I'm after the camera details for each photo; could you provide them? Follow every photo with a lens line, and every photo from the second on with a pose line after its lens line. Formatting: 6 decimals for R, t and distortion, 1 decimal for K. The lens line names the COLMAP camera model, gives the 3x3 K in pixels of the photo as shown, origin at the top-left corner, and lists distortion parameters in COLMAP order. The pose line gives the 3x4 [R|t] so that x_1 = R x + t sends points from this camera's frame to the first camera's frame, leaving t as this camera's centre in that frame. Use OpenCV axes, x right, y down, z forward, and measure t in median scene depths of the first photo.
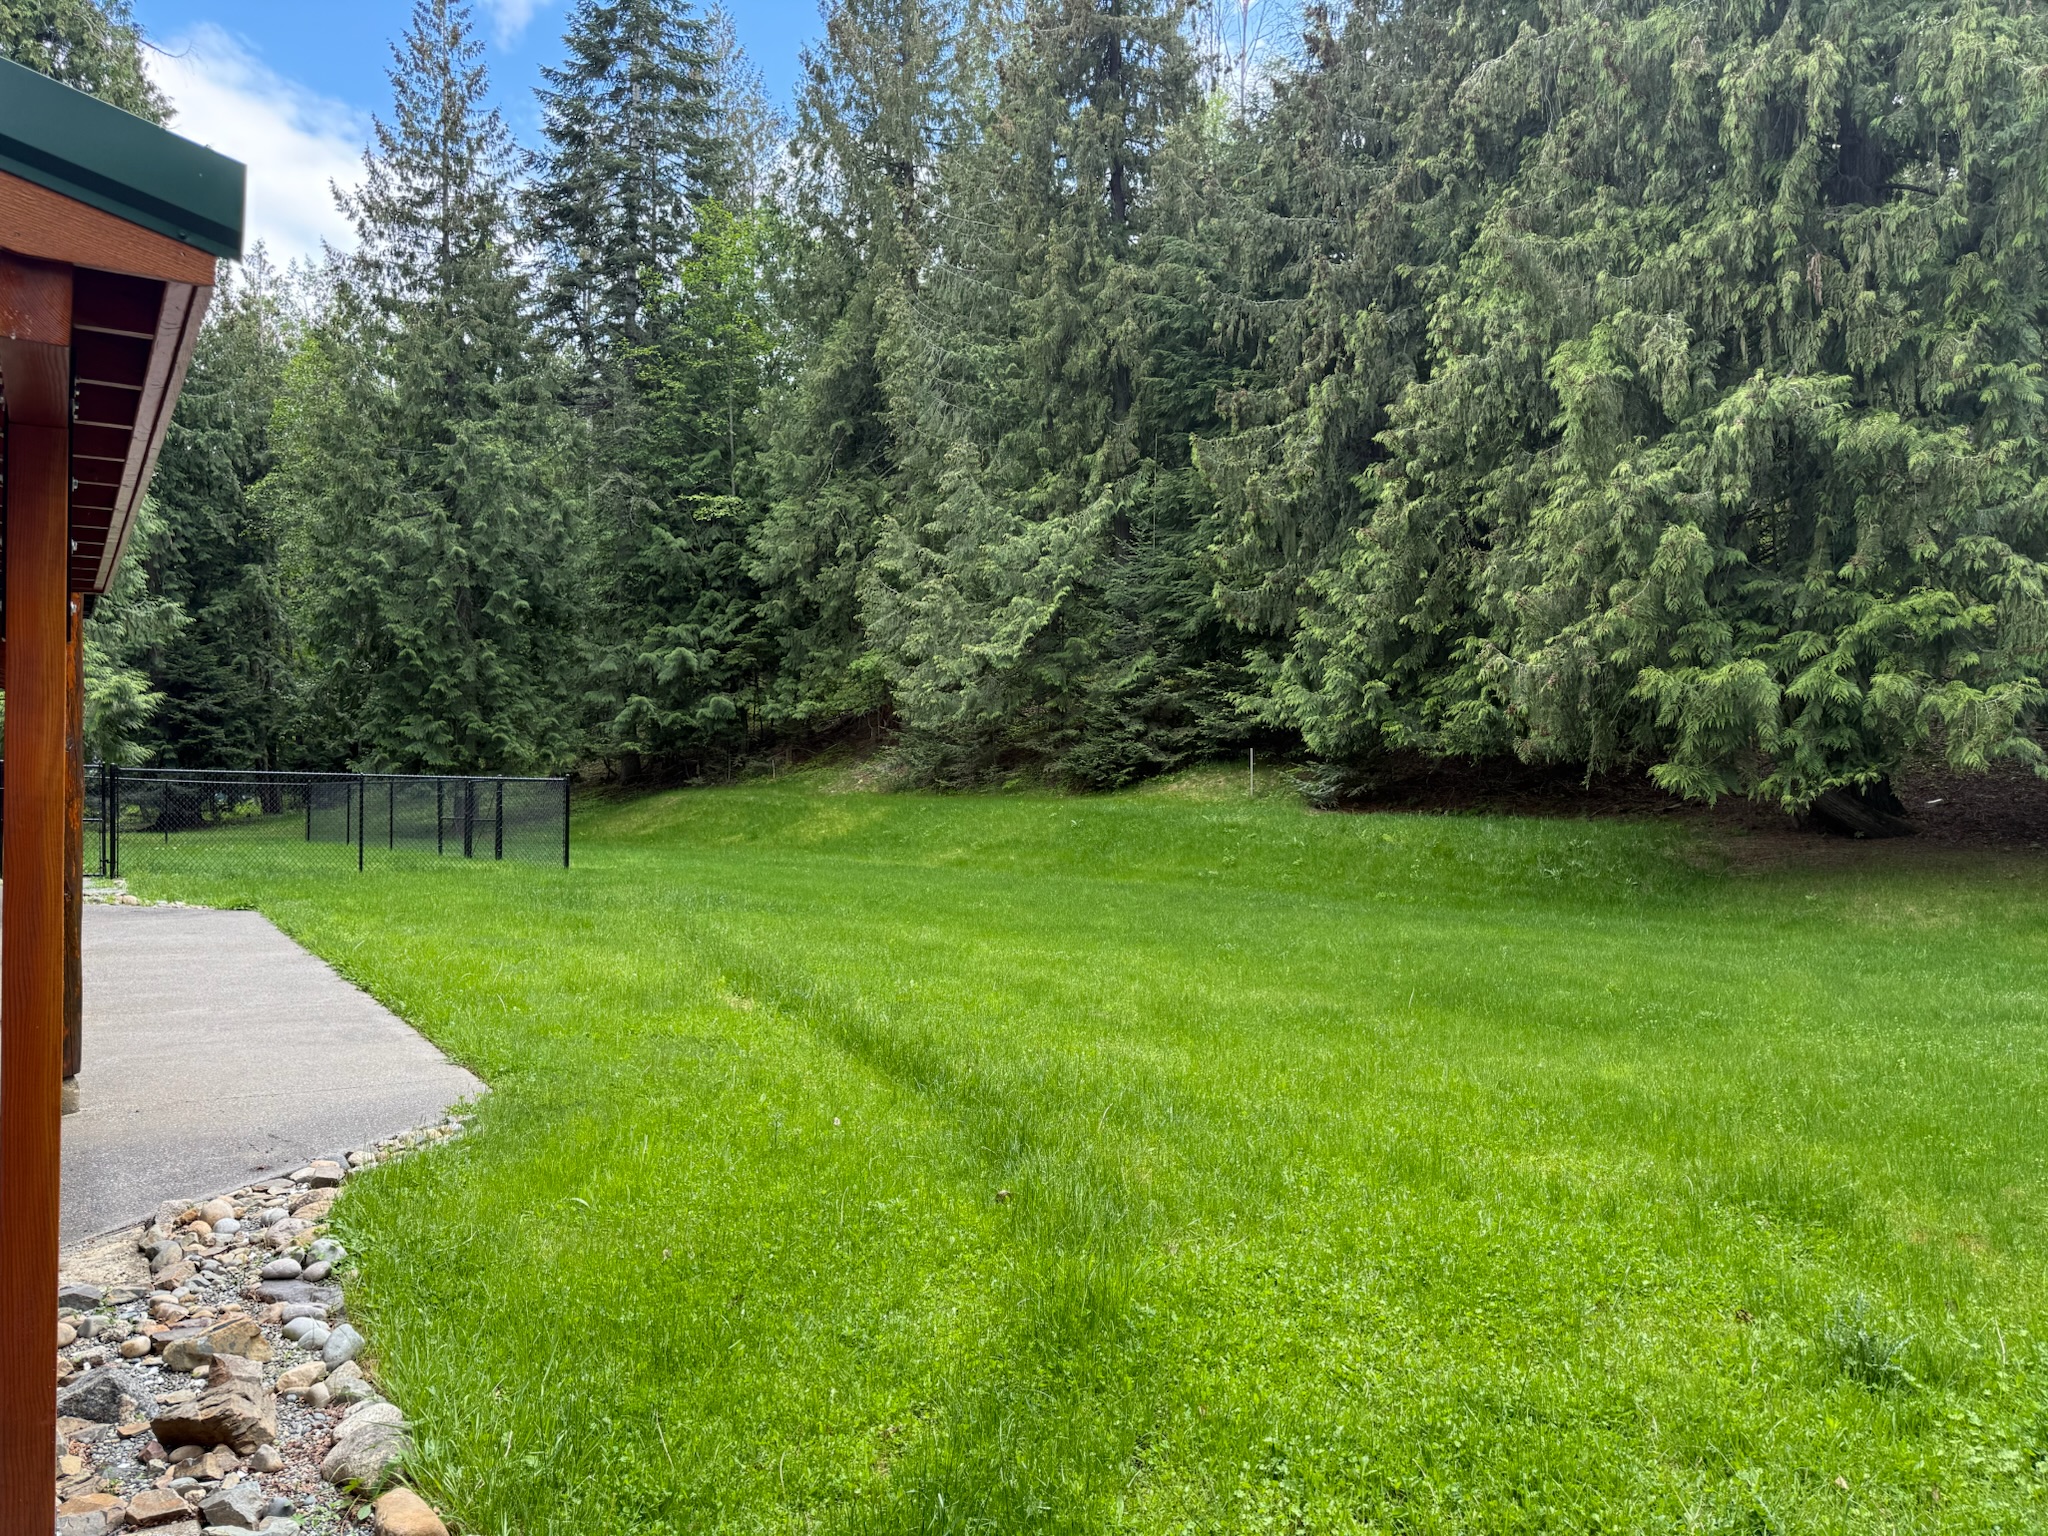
lens RADIAL K [[1444.4, 0, 1033.8], [0, 1444.4, 785.3], [0, 0, 1]] dist [0.028512, -0.031913]
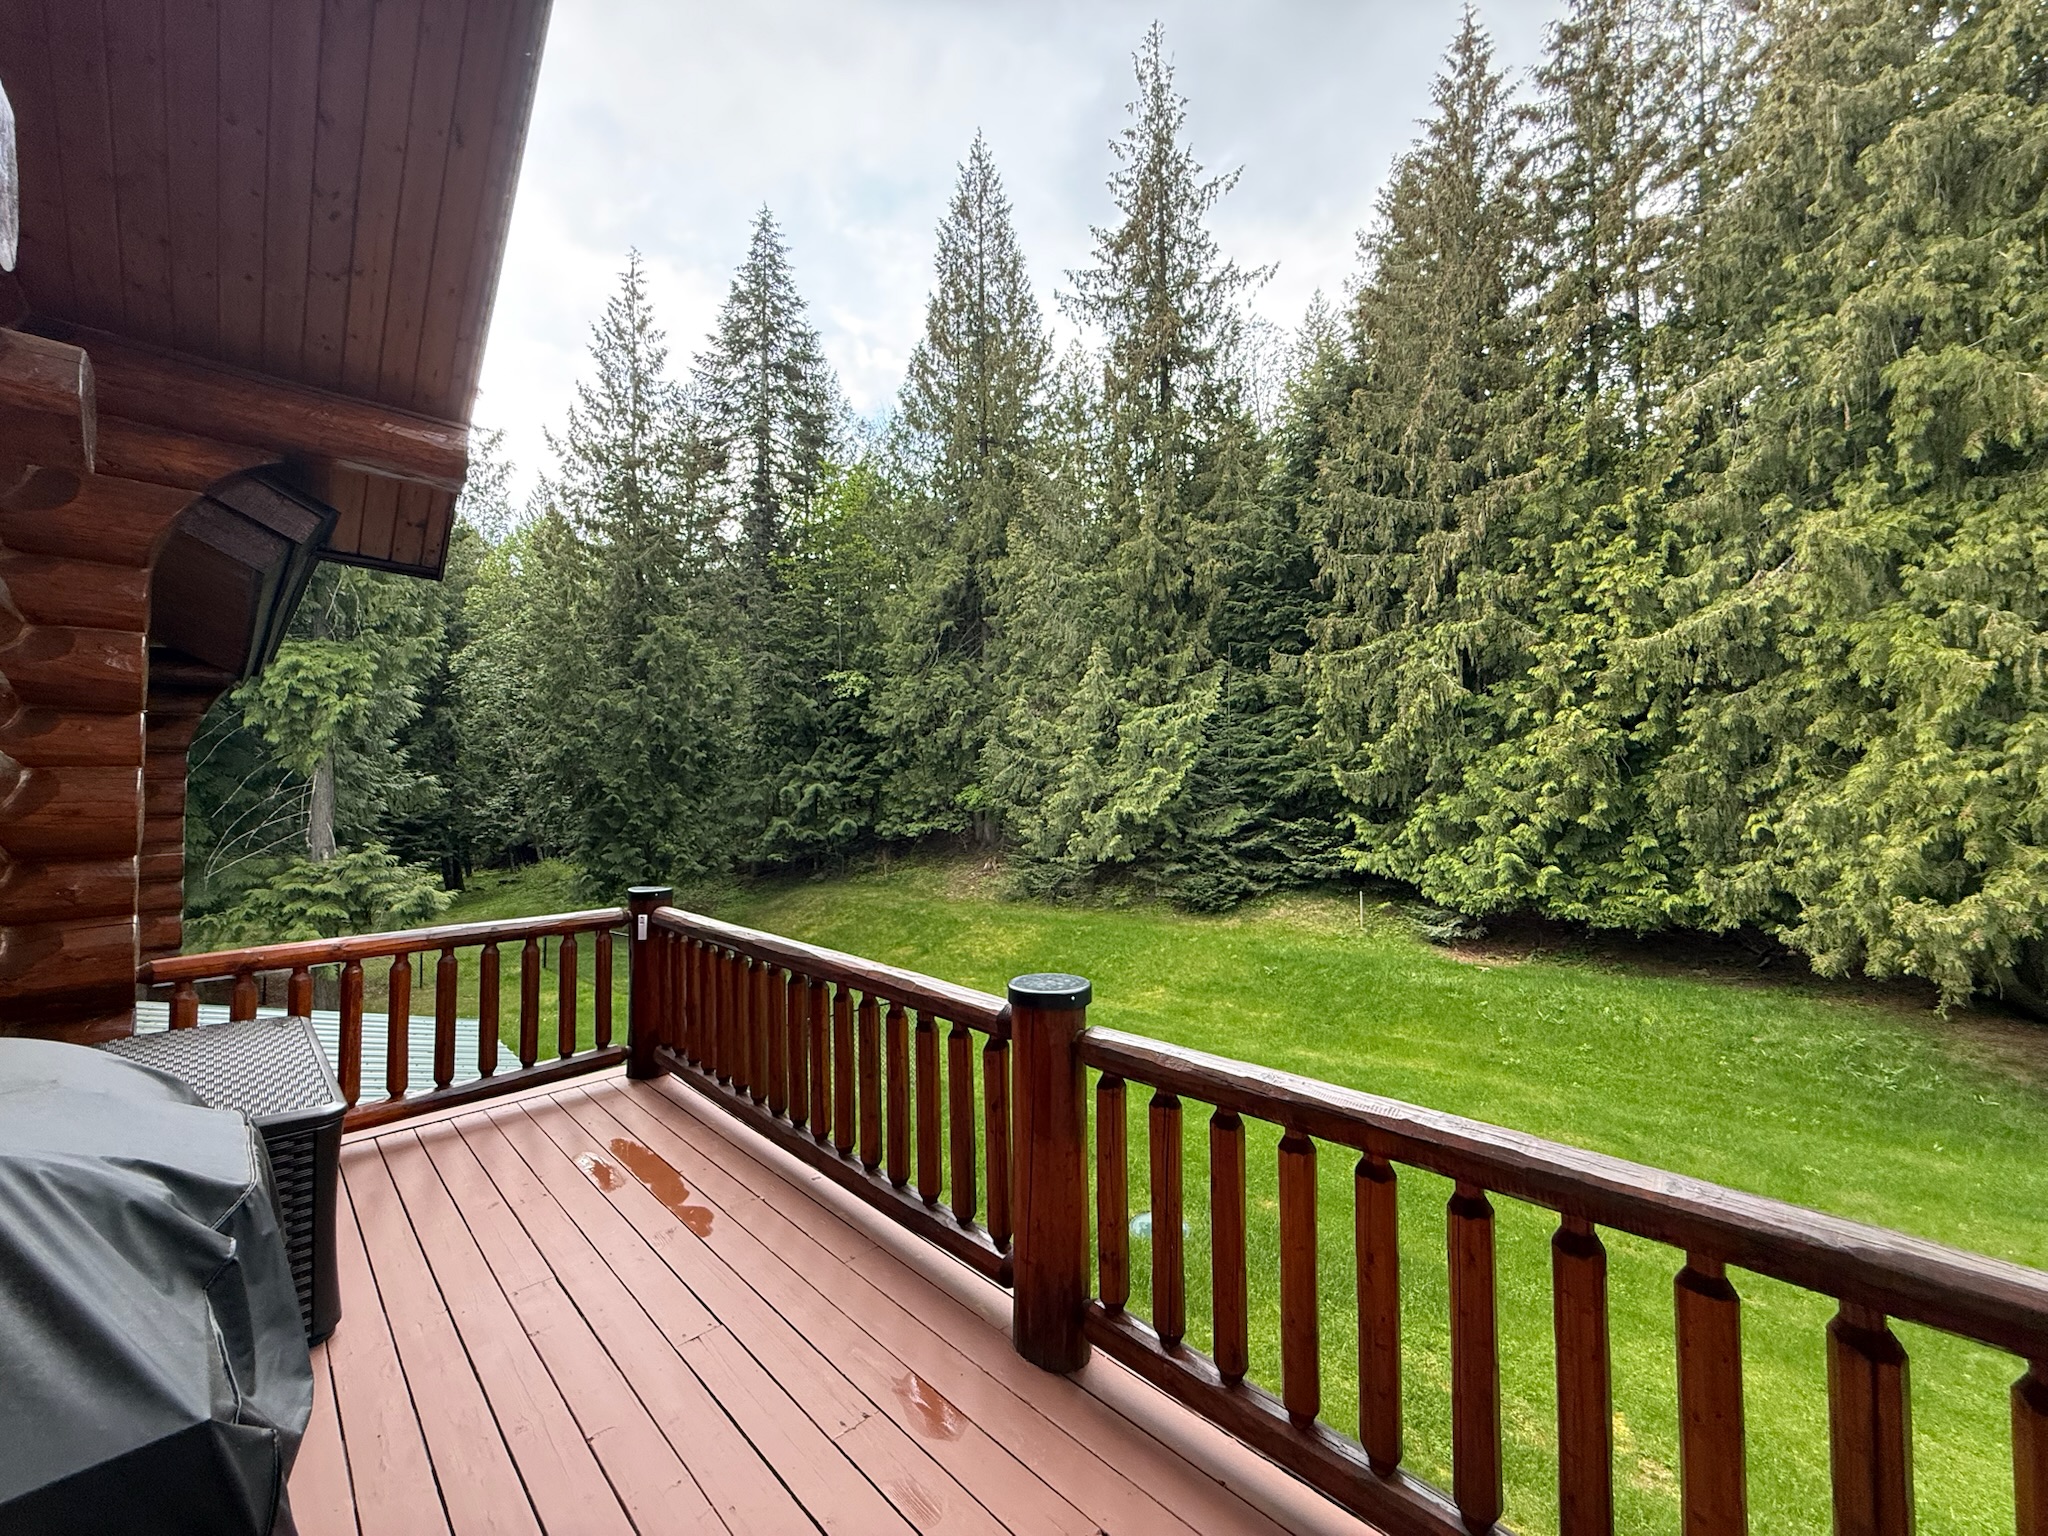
lens RADIAL K [[826.1, 0, 1015.8], [0, 826.1, 765.8], [0, 0, 1]] dist [0.000099, -0.000096]
pose [[0.984708, -0.011783, 0.173815, -0.208866], [0.018014, 0.999249, -0.034318, -0.086943], [-0.173280, 0.036924, 0.984180, 0.228540]]
